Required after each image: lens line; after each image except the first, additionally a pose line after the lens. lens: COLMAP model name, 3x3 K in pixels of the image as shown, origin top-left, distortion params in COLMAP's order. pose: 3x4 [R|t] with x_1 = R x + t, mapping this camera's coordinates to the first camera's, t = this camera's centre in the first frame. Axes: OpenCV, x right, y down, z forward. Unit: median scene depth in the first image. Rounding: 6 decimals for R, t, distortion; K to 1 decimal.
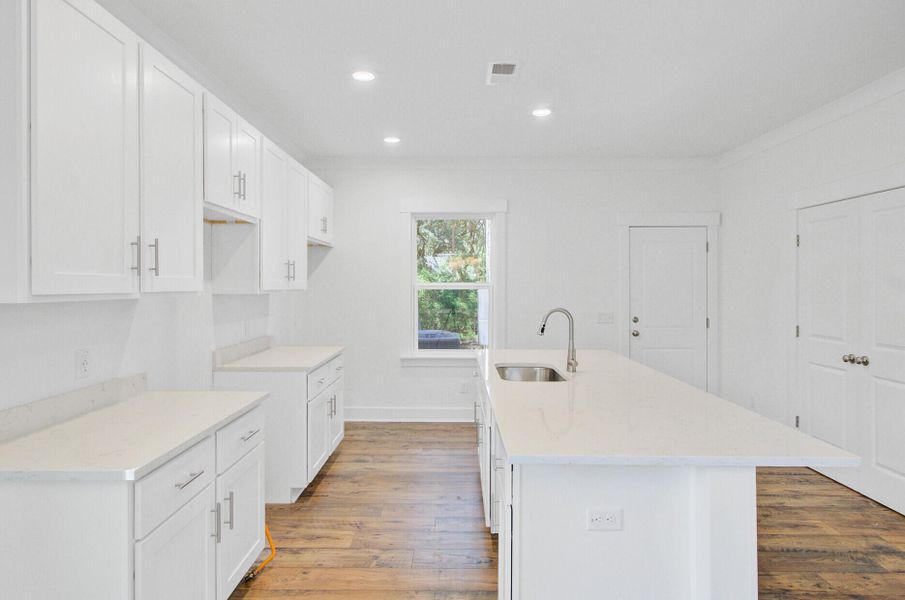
lens RADIAL K [[514.8, 0, 450.4], [0, 514.8, 283.5], [0, 0, 1]] dist [0.001386, 0.000772]
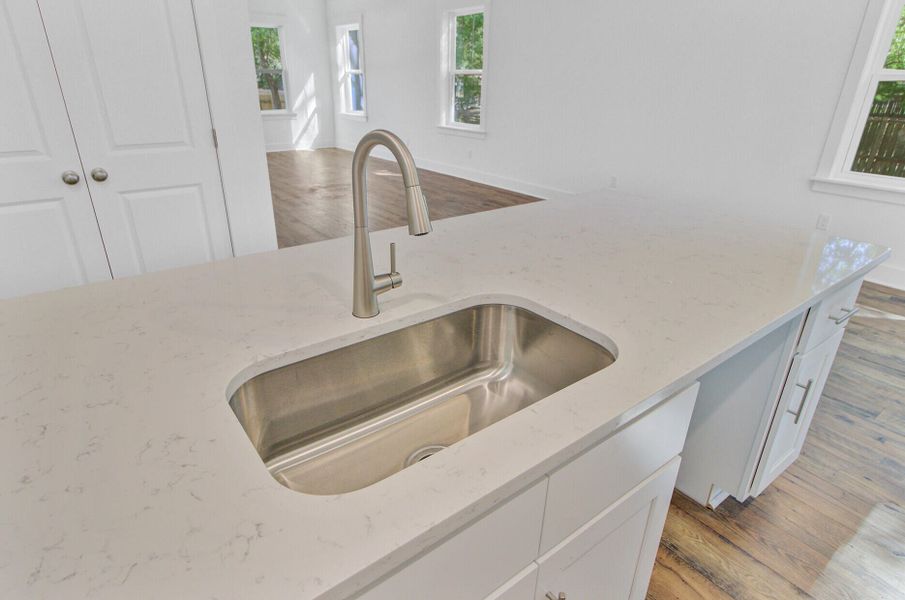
lens RADIAL K [[508.5, 0, 445.3], [0, 508.5, 300.1], [0, 0, 1]] dist [0.000184, 0.000364]
pose [[-0.610716, -0.329154, 0.720197, -0.046341], [-0.015724, 0.914374, 0.404565, 0.015872], [-0.791693, 0.235750, -0.563599, 1.041397]]
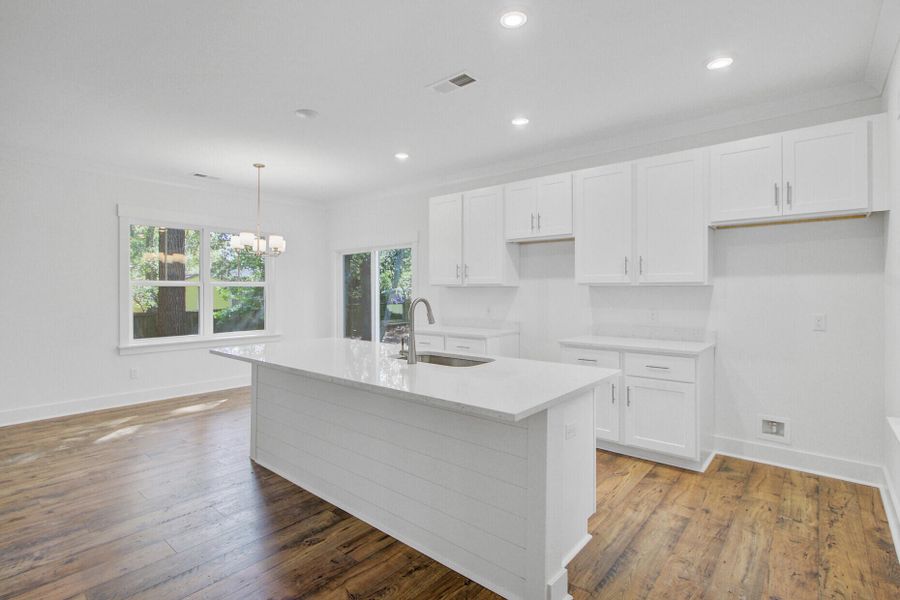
lens RADIAL K [[445.9, 0, 447.8], [0, 445.9, 291.4], [0, 0, 1]] dist [-0.000439, -0.000844]
pose [[-0.648385, 0.004183, -0.761301, 0.750045], [0.002716, 0.999991, 0.003182, 0.027944], [0.761308, -0.000005, -0.648391, 1.442595]]
